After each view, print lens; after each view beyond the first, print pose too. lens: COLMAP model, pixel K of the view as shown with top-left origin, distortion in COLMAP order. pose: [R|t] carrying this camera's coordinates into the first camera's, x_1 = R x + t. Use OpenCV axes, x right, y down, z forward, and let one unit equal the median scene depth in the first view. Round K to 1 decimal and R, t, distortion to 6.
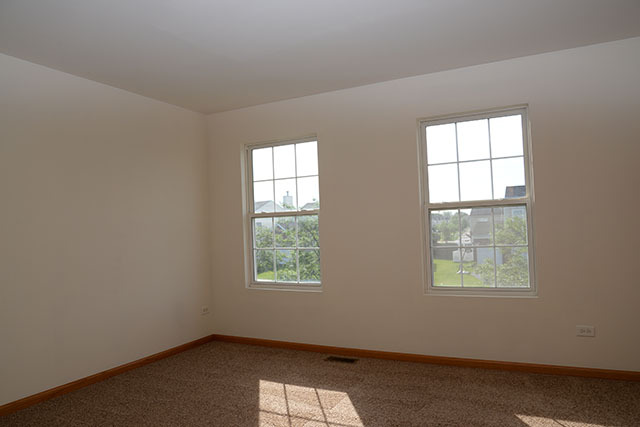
lens RADIAL K [[461.6, 0, 317.4], [0, 461.6, 214.5], [0, 0, 1]] dist [-0.051801, 0.011484]
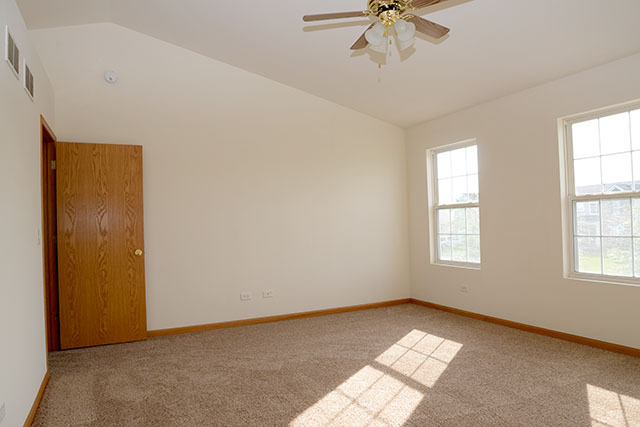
lens RADIAL K [[461.6, 0, 323.1], [0, 461.6, 212.8], [0, 0, 1]] dist [-0.051801, 0.011484]
pose [[0.800899, 0.001317, -0.598798, 0.397571], [0.017436, 0.999522, 0.025519, -0.020256], [0.598546, -0.030878, 0.800493, -0.206319]]
